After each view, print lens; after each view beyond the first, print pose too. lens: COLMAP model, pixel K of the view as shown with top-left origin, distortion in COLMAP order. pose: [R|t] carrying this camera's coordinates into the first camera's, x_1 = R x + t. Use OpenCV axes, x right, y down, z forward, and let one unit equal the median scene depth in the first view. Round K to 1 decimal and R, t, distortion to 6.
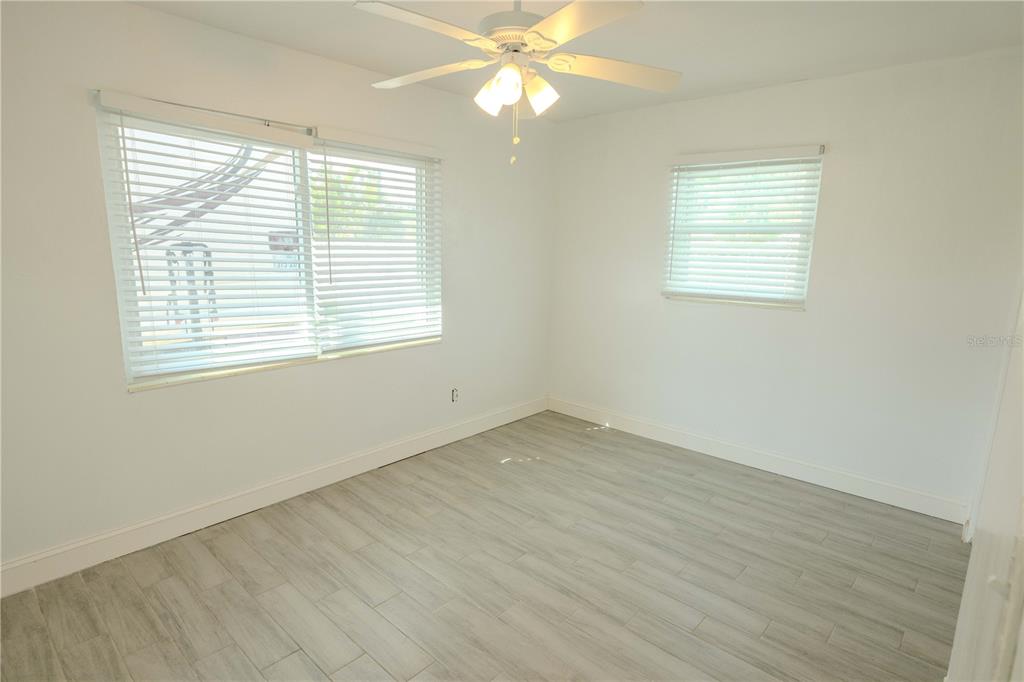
lens RADIAL K [[535.5, 0, 512.0], [0, 535.5, 341.0], [0, 0, 1]] dist [0.000474, 0.000453]
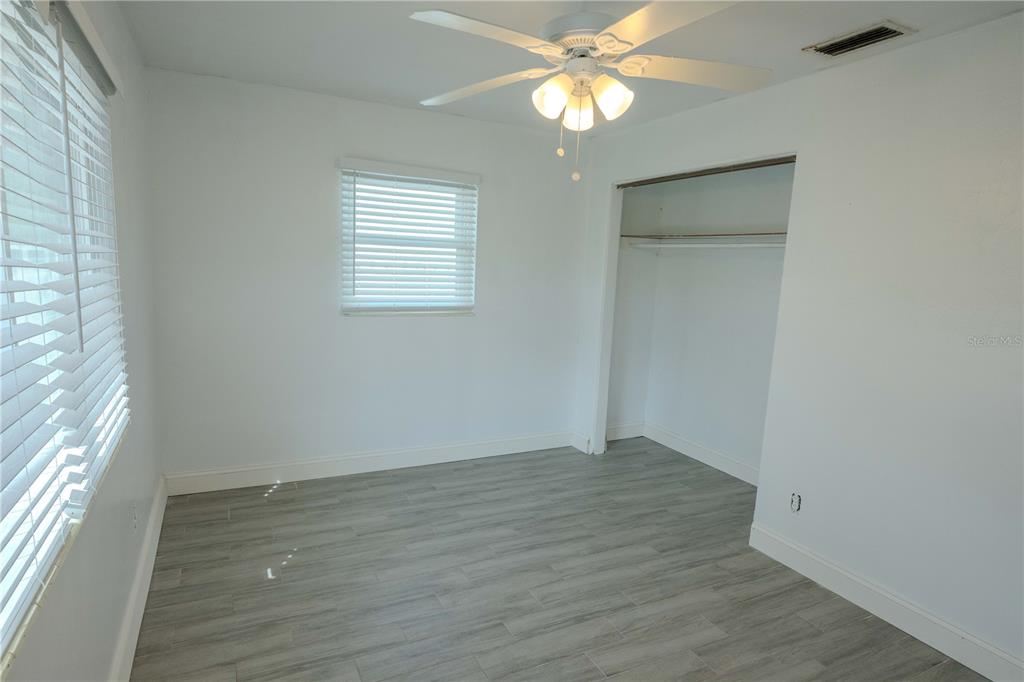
lens RADIAL K [[564.4, 0, 502.2], [0, 564.4, 348.8], [0, 0, 1]] dist [0.000125, -0.000706]
pose [[0.374677, -0.144359, 0.915848, -0.583278], [0.133022, 0.985954, 0.100990, -0.102504], [-0.917563, 0.083990, 0.388617, 0.480665]]
